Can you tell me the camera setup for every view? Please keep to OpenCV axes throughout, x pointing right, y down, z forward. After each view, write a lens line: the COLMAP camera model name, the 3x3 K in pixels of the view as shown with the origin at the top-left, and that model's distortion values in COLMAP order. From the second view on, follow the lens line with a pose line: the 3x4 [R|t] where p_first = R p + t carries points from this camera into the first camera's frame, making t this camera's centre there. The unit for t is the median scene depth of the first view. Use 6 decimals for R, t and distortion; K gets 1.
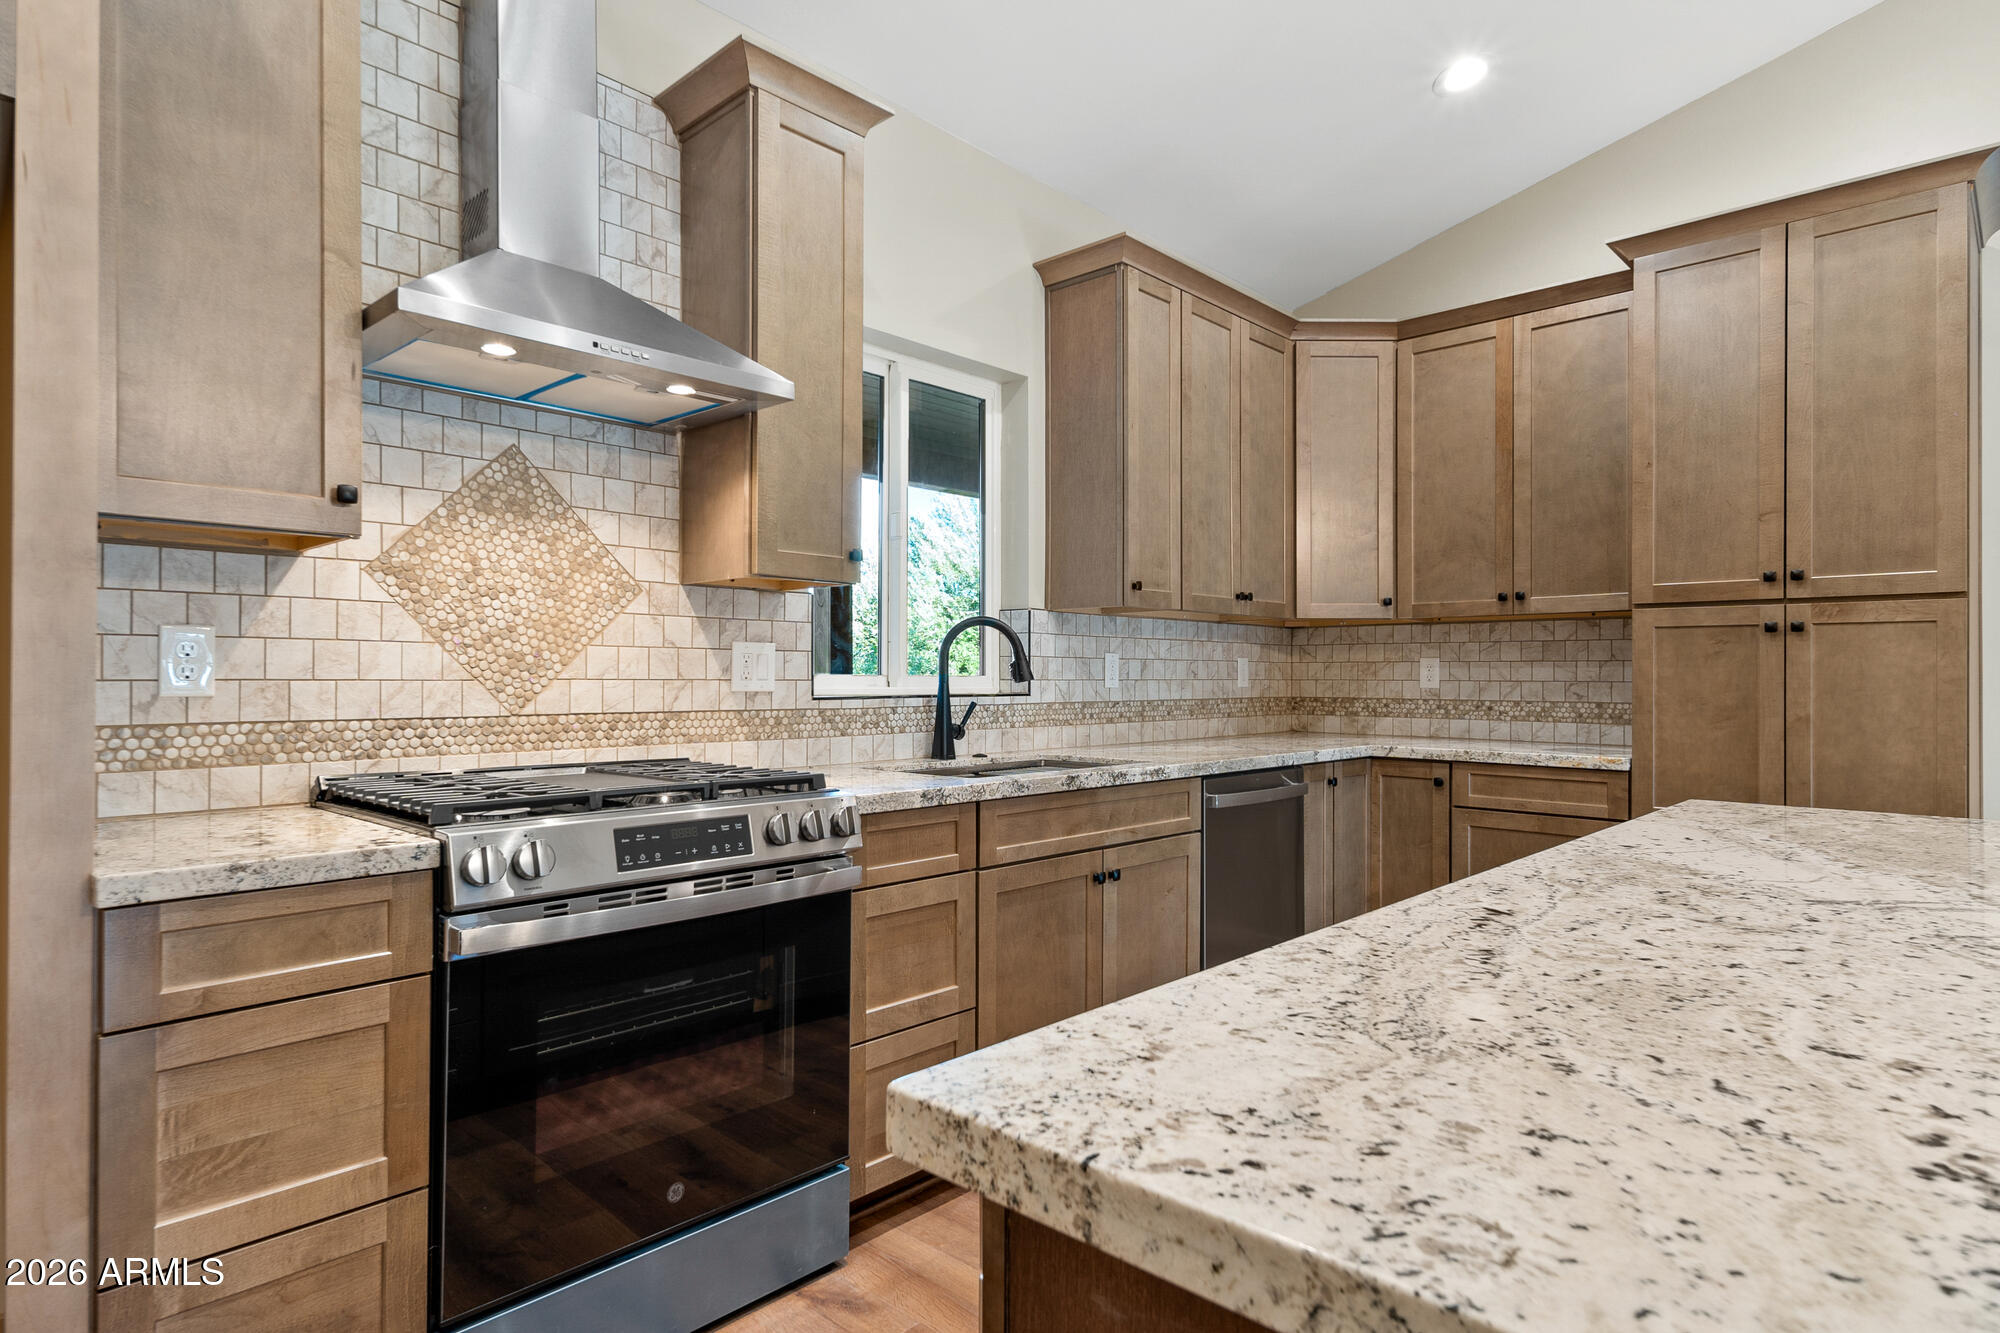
lens RADIAL K [[1091.2, 0, 995.8], [0, 1091.2, 674.7], [0, 0, 1]] dist [0.019050, -0.001323]
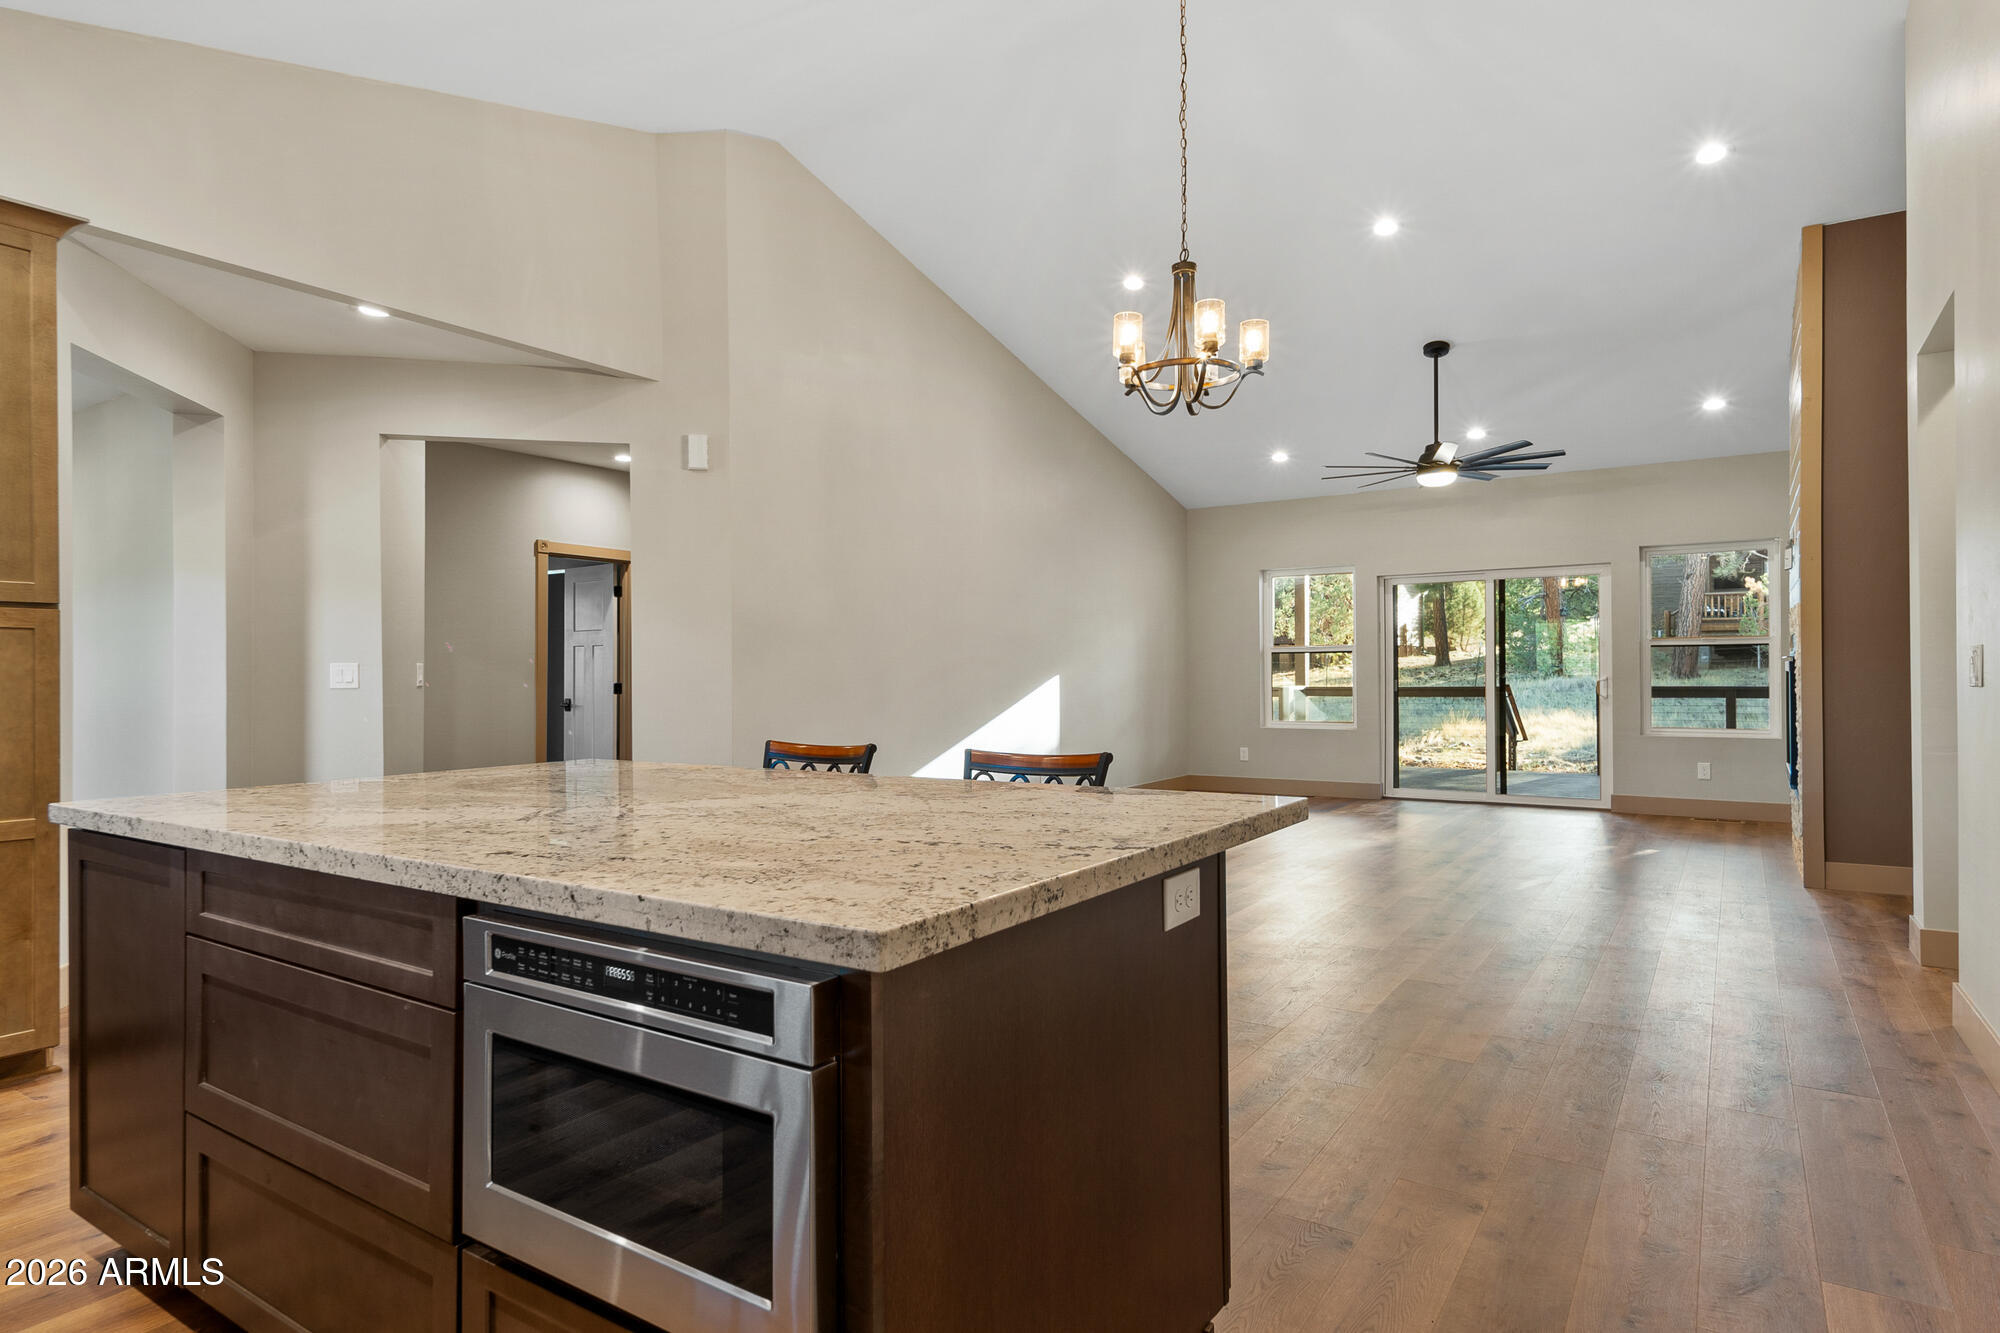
lens RADIAL K [[1091.2, 0, 991.1], [0, 1091.2, 665.7], [0, 0, 1]] dist [0.019050, -0.001323]
pose [[-0.162103, 0.008337, 0.986739, -1.765859], [0.004544, 0.999960, -0.007702, 0.003594], [-0.986763, 0.003236, -0.162135, 1.148346]]
